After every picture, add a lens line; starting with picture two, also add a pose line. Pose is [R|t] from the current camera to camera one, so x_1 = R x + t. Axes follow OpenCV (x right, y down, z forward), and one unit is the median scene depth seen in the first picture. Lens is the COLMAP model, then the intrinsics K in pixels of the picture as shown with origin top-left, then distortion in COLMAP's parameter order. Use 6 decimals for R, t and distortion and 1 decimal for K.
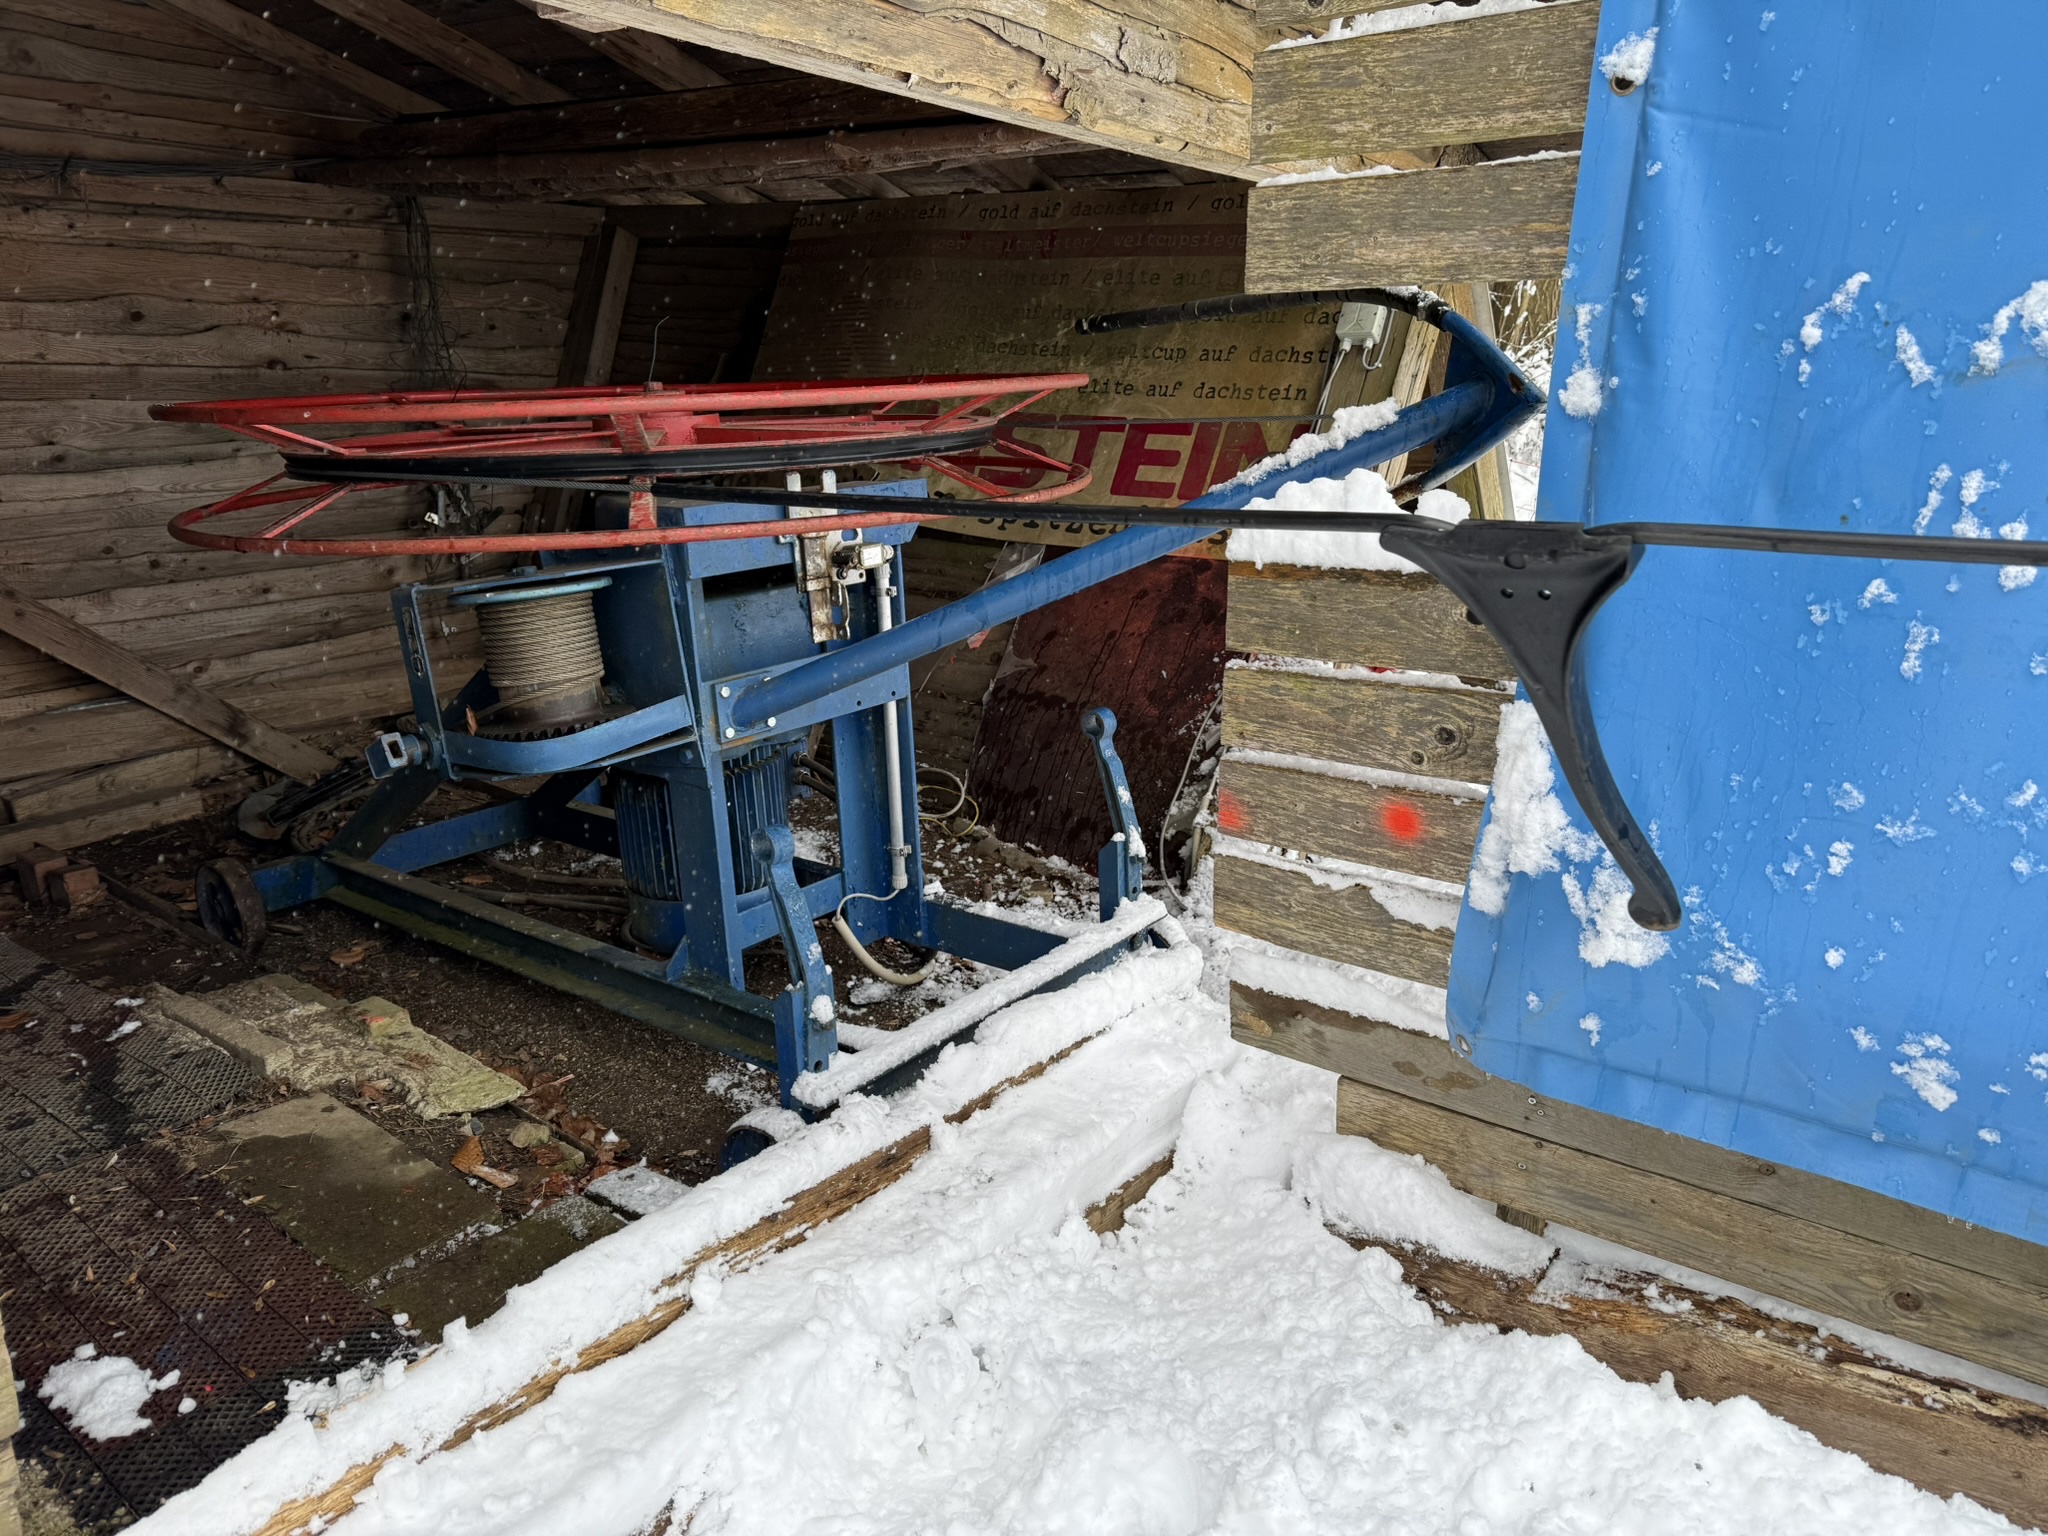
lens RADIAL K [[1430.2, 0, 1030.0], [0, 1430.2, 780.8], [0, 0, 1]] dist [0.034967, -0.052925]
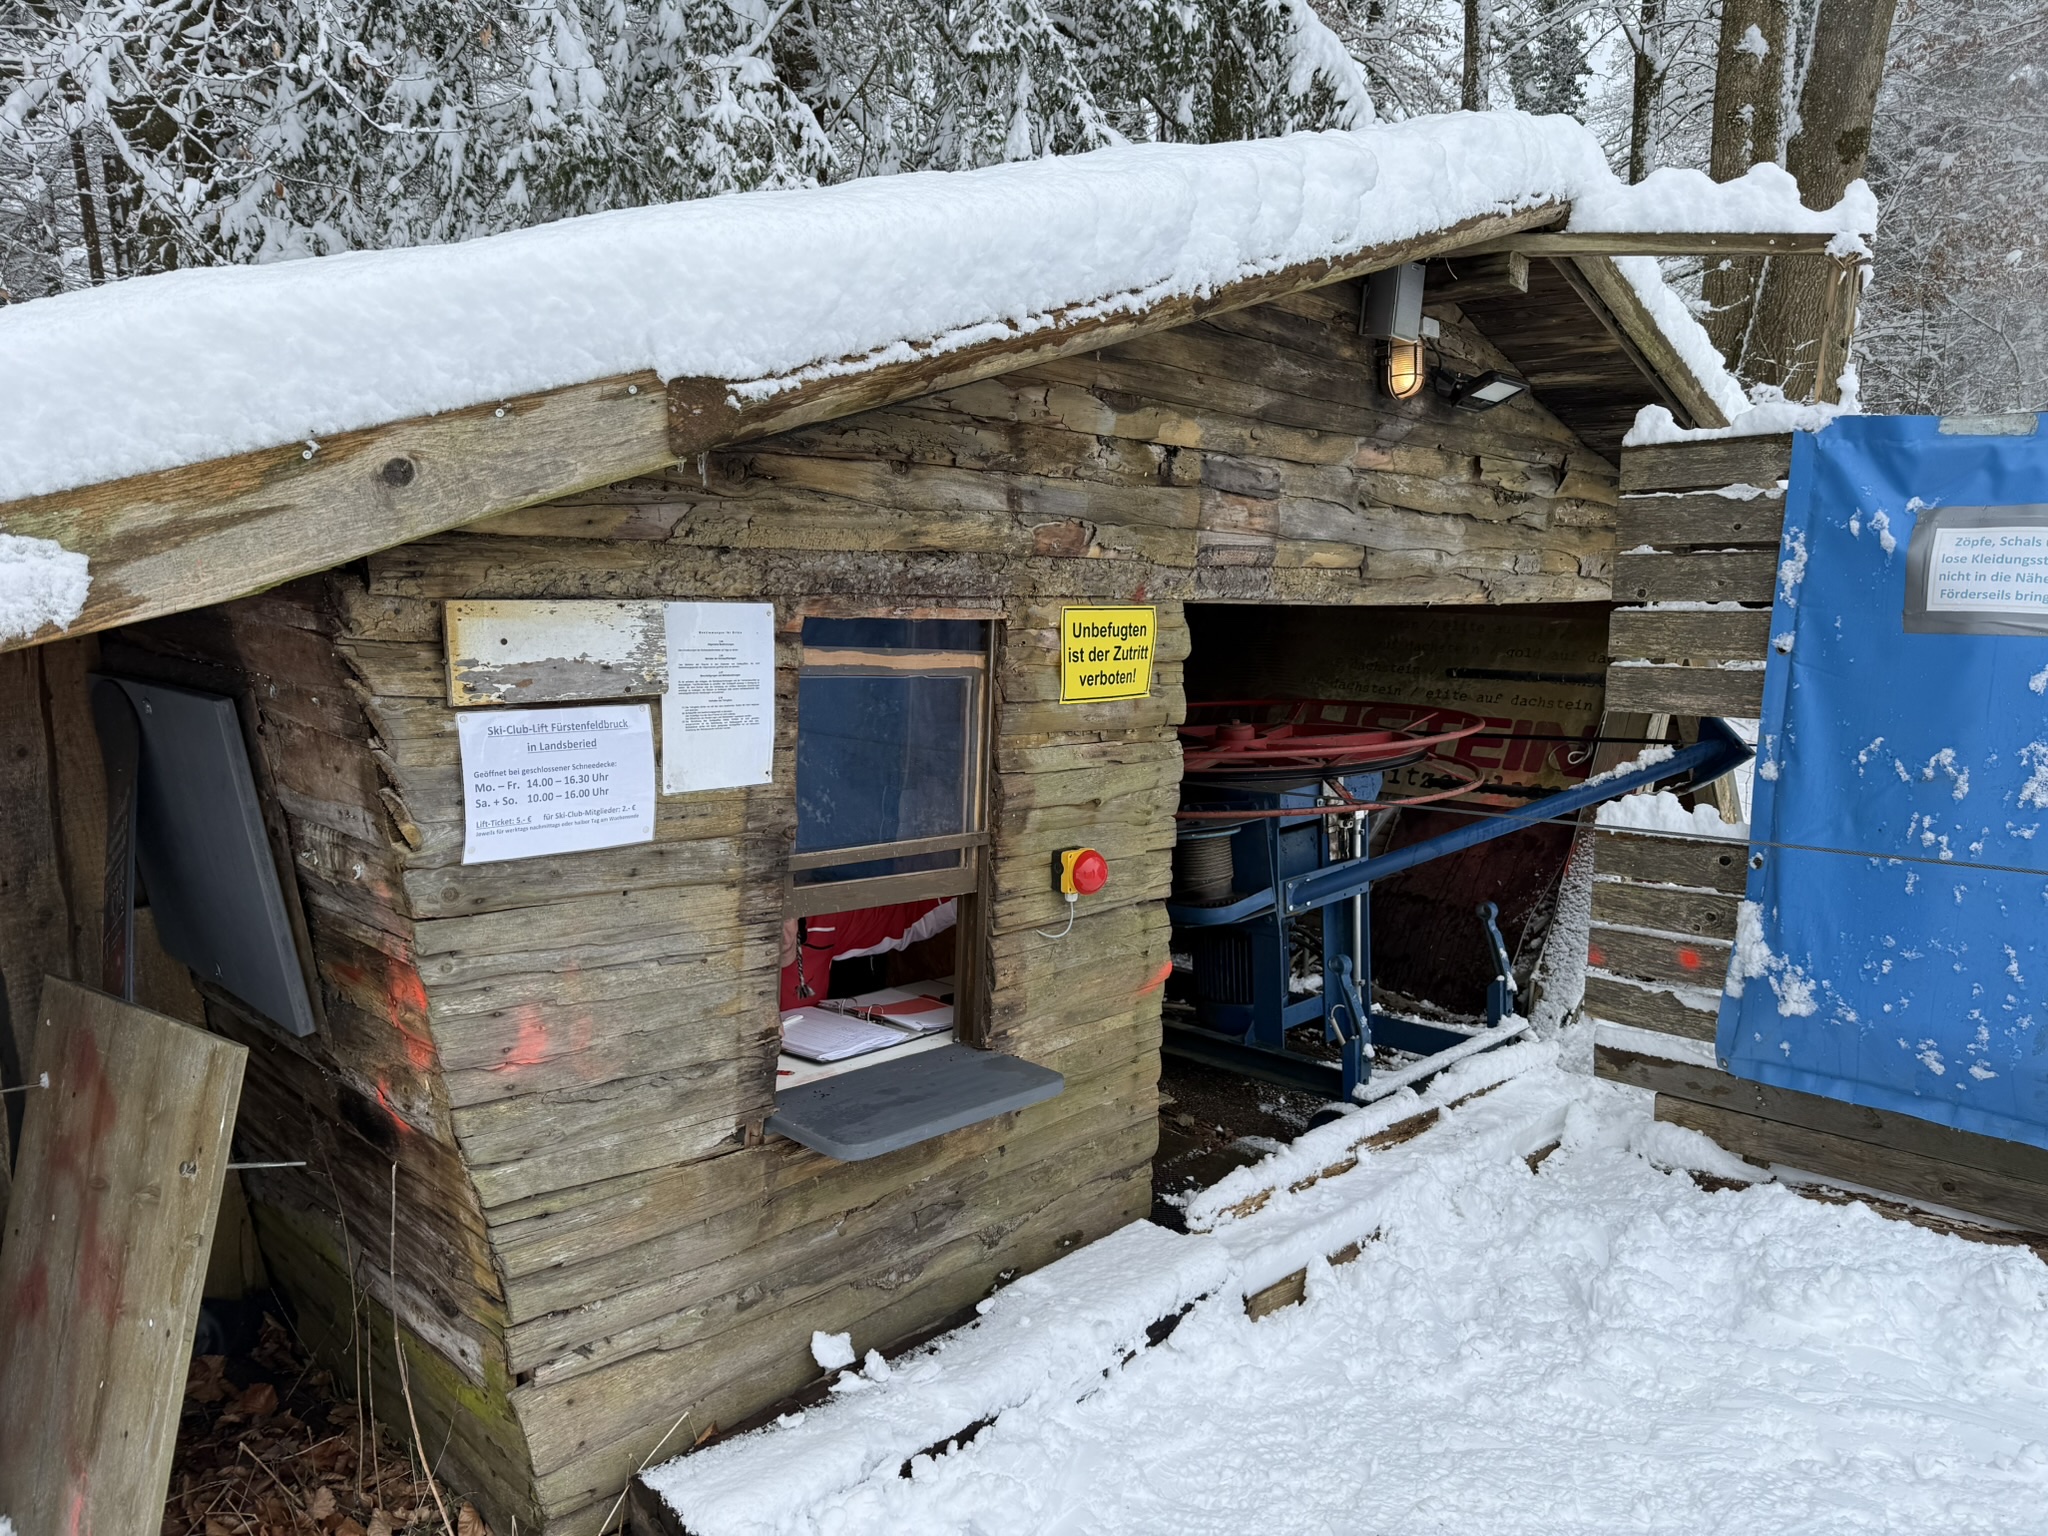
lens RADIAL K [[1430.2, 0, 1006.6], [0, 1430.2, 769.0], [0, 0, 1]] dist [0.034967, -0.052925]
pose [[0.988765, 0.016383, -0.148579, -0.396460], [-0.038209, 0.988656, -0.145258, 0.093707], [0.144514, 0.149303, 0.978174, -1.172656]]
